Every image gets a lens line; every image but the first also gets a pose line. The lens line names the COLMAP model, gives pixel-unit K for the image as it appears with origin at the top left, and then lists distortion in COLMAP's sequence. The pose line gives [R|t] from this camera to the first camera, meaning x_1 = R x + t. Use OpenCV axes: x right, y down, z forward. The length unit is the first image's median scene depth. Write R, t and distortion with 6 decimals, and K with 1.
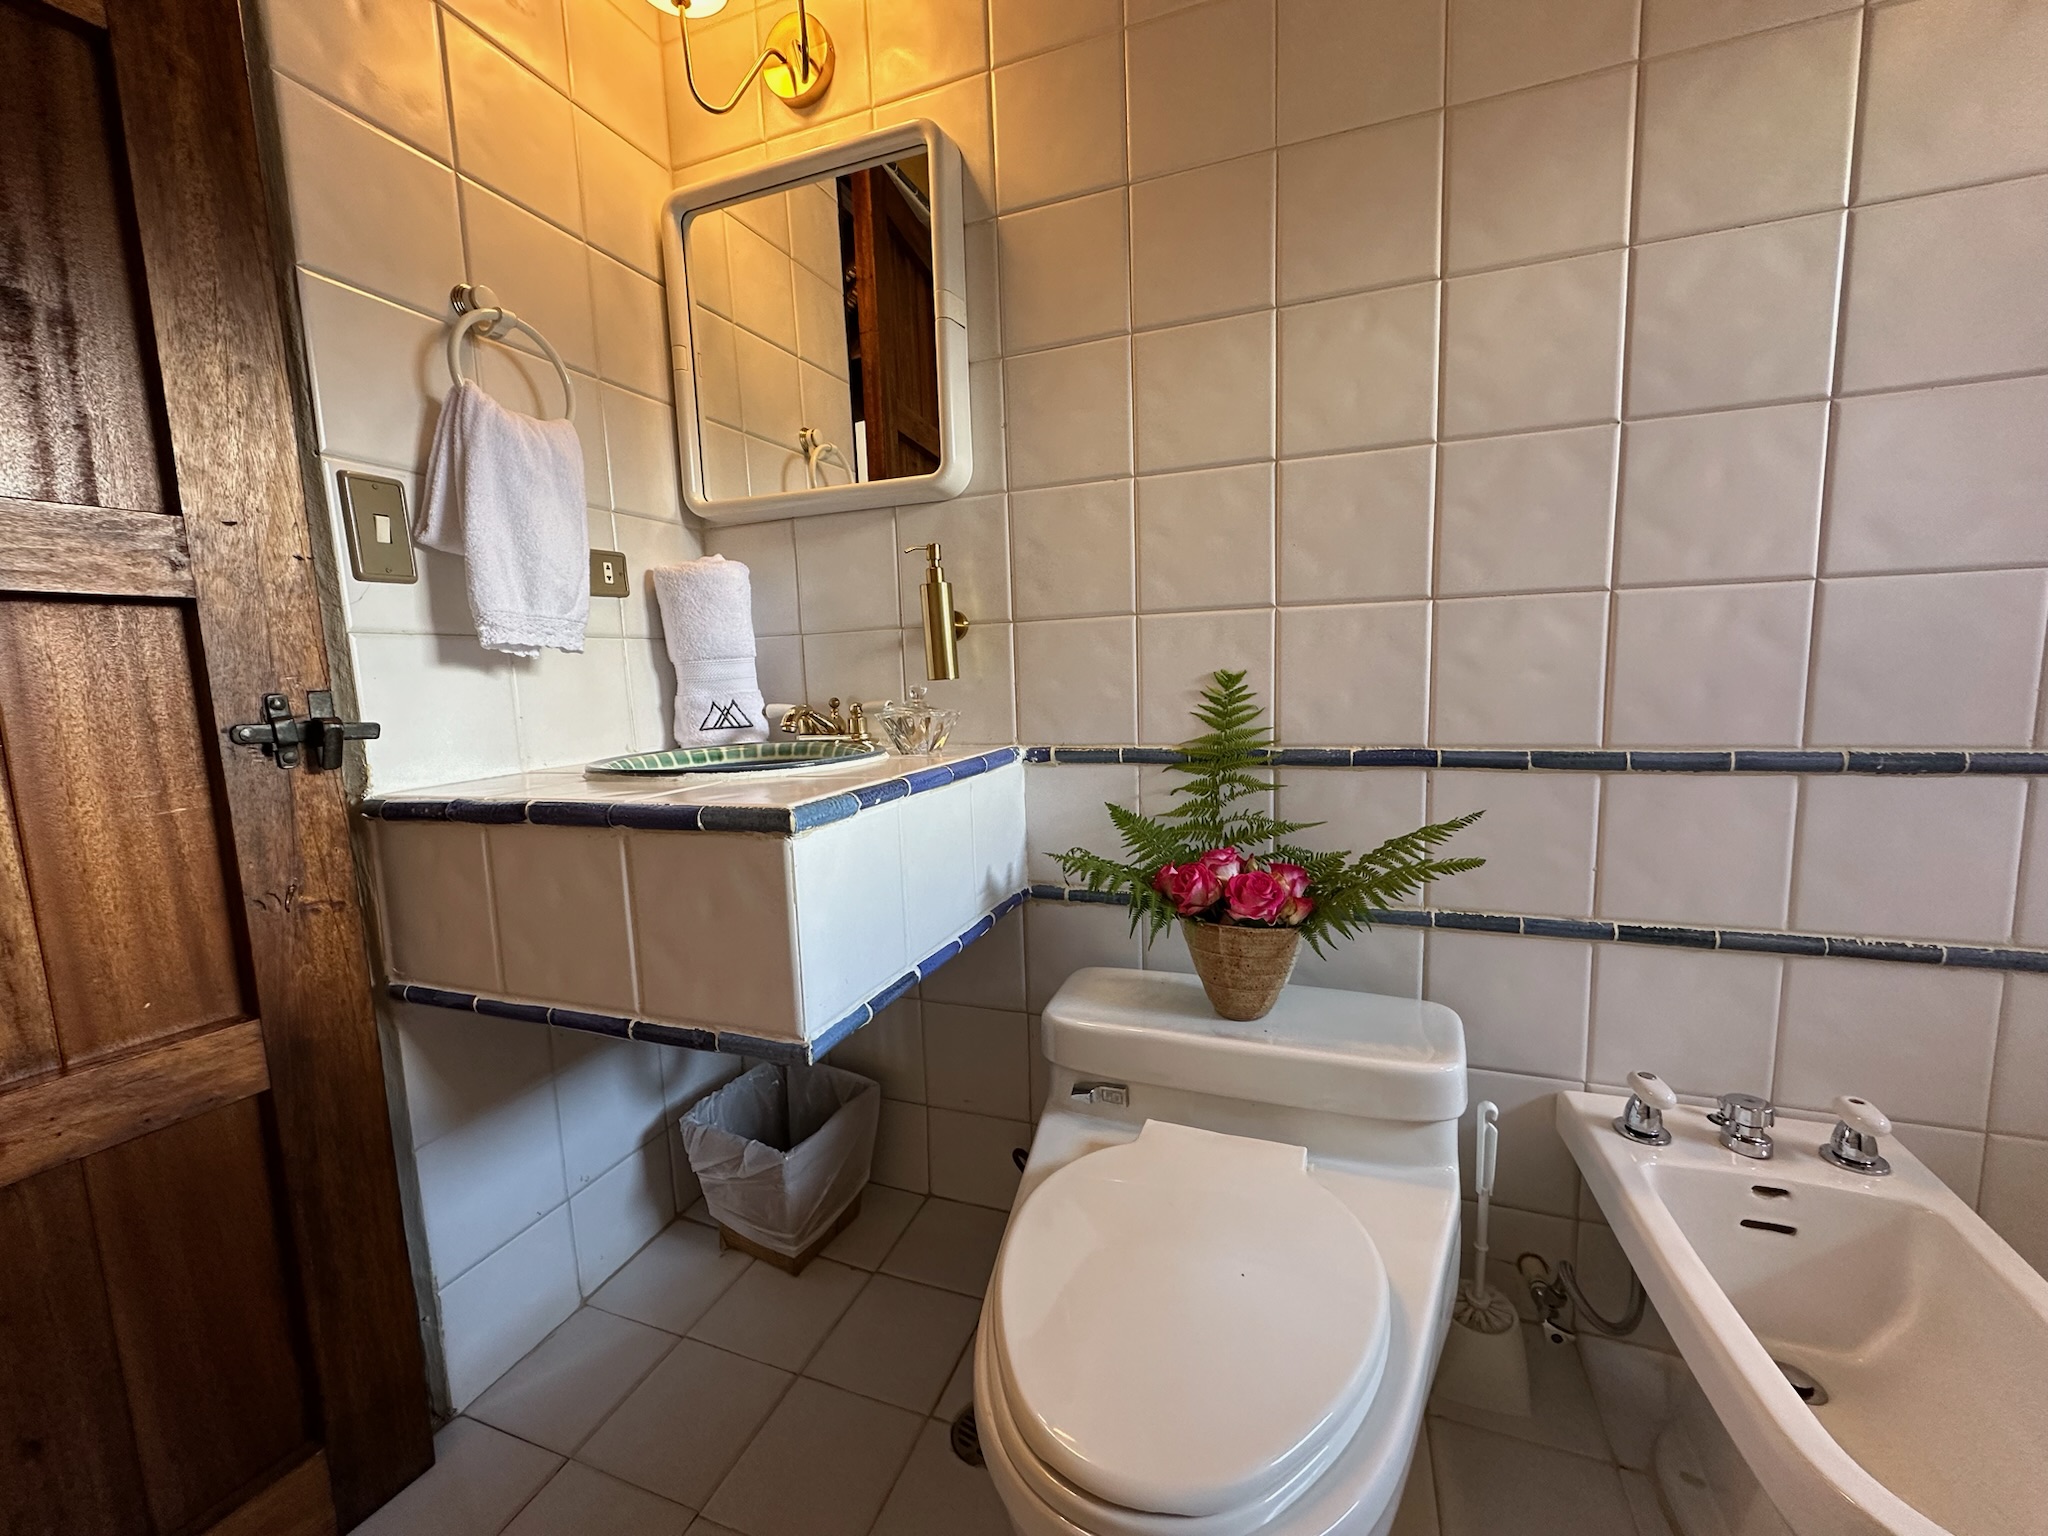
lens RADIAL K [[819.8, 0, 1020.8], [0, 819.8, 769.2], [0, 0, 1]] dist [-0.000037, 0.000600]
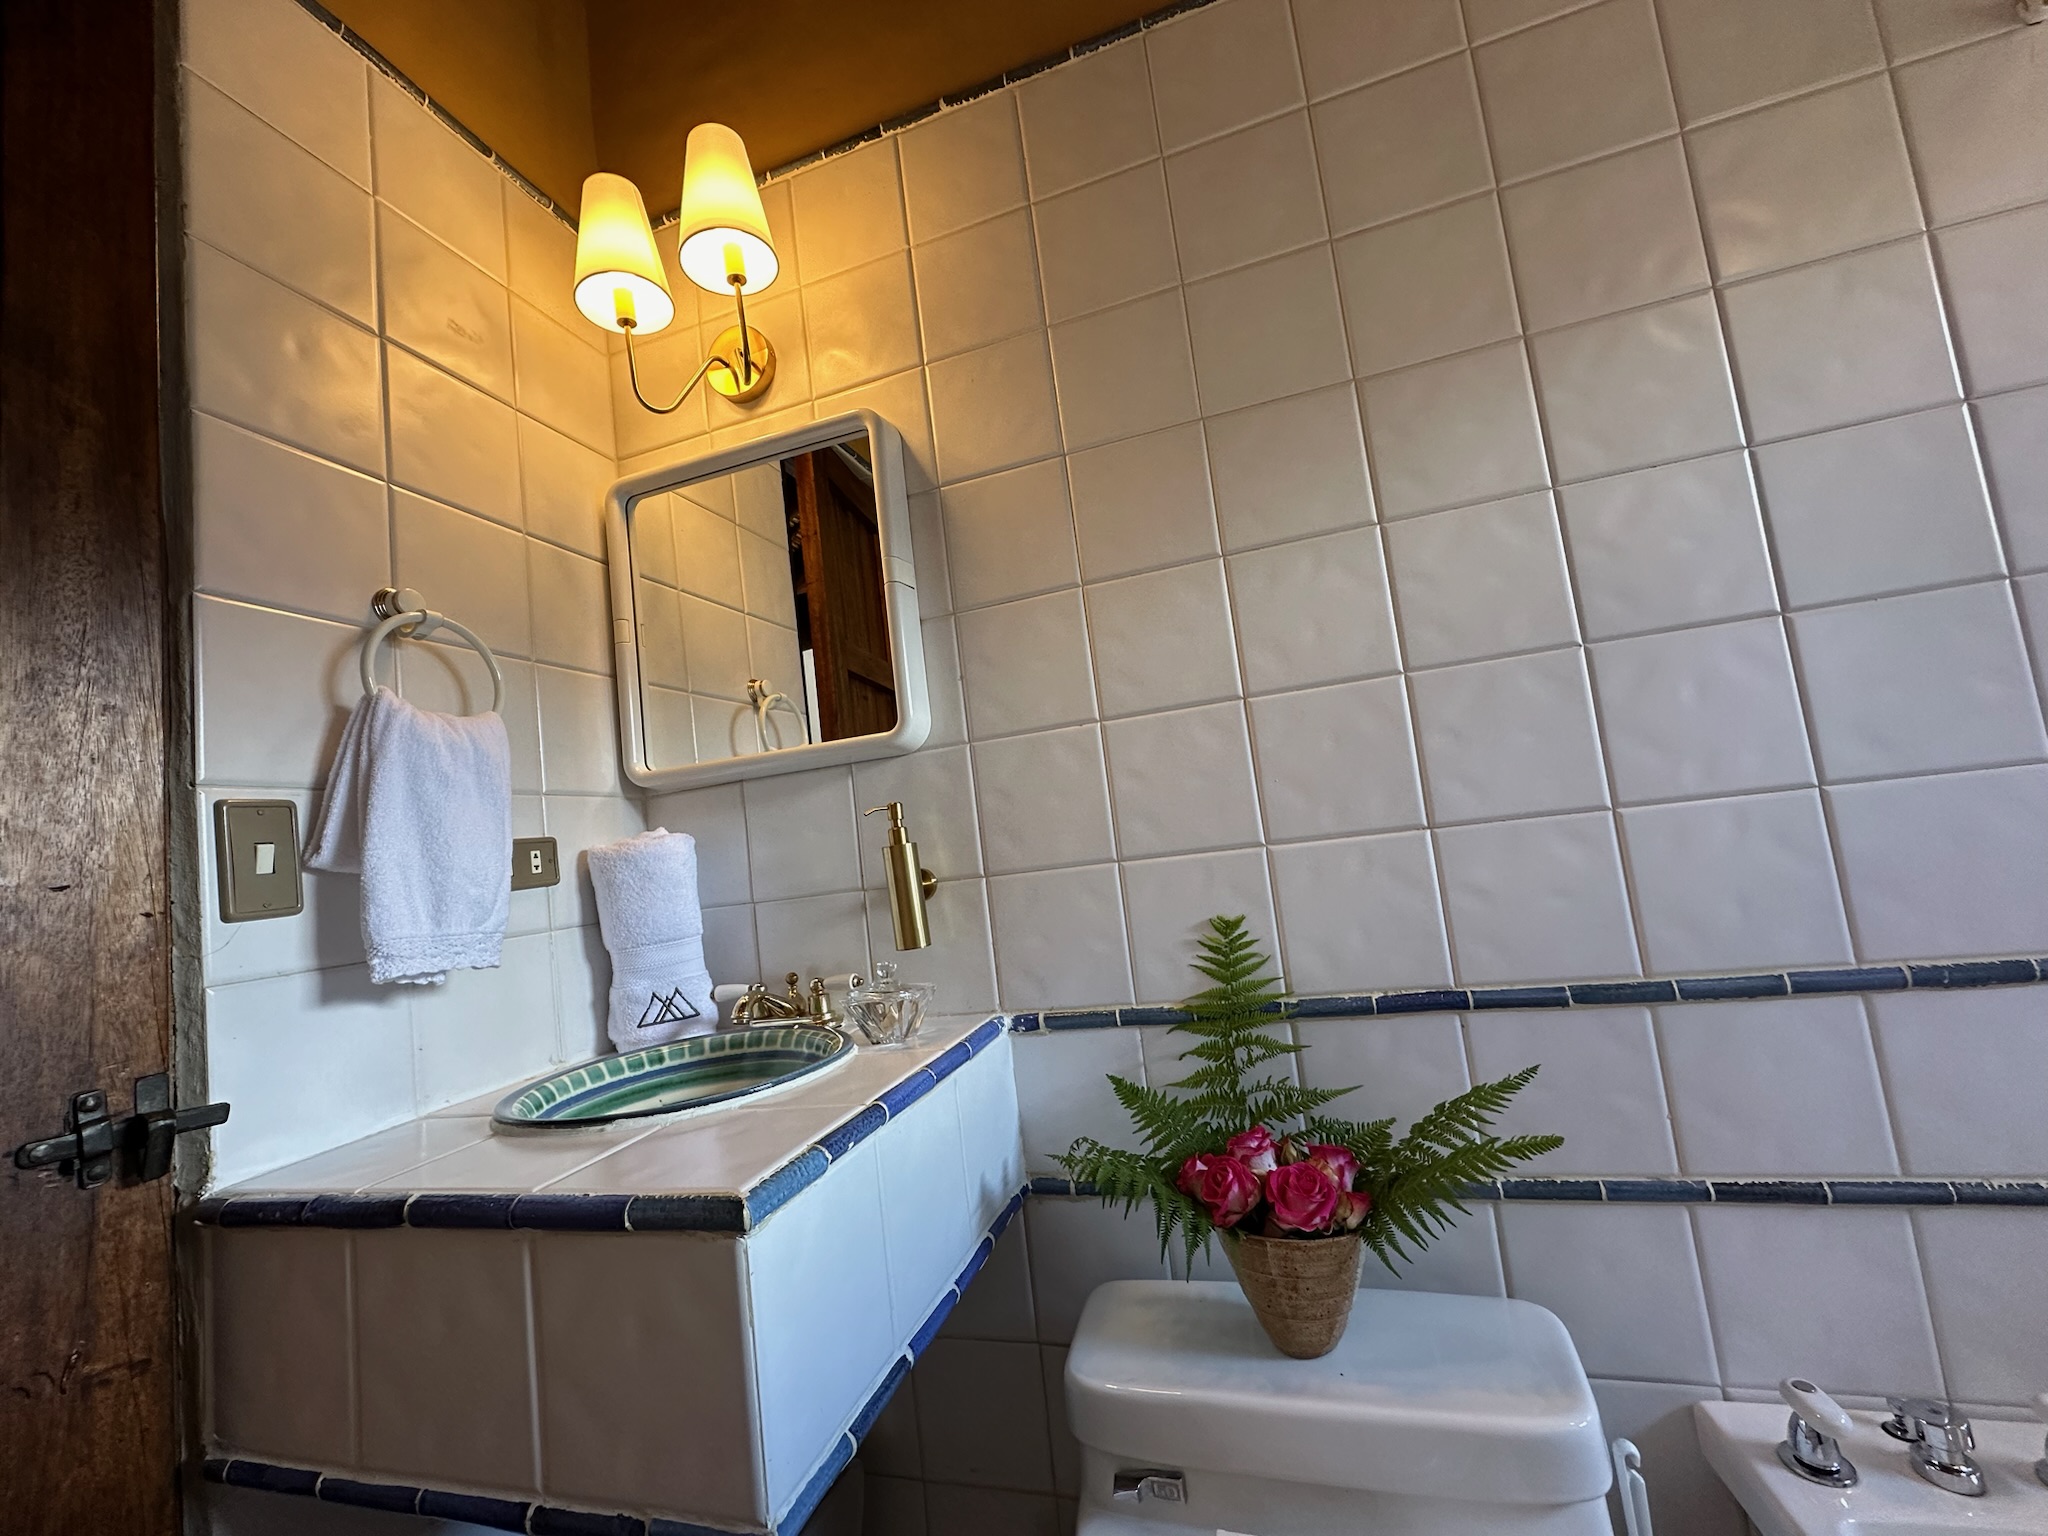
lens RADIAL K [[819.8, 0, 1020.8], [0, 819.8, 769.2], [0, 0, 1]] dist [-0.000037, 0.000600]
pose [[0.995058, -0.077704, 0.061822, -0.021030], [0.089466, 0.971680, -0.218708, -0.110809], [-0.043076, 0.223158, 0.973830, 0.084698]]
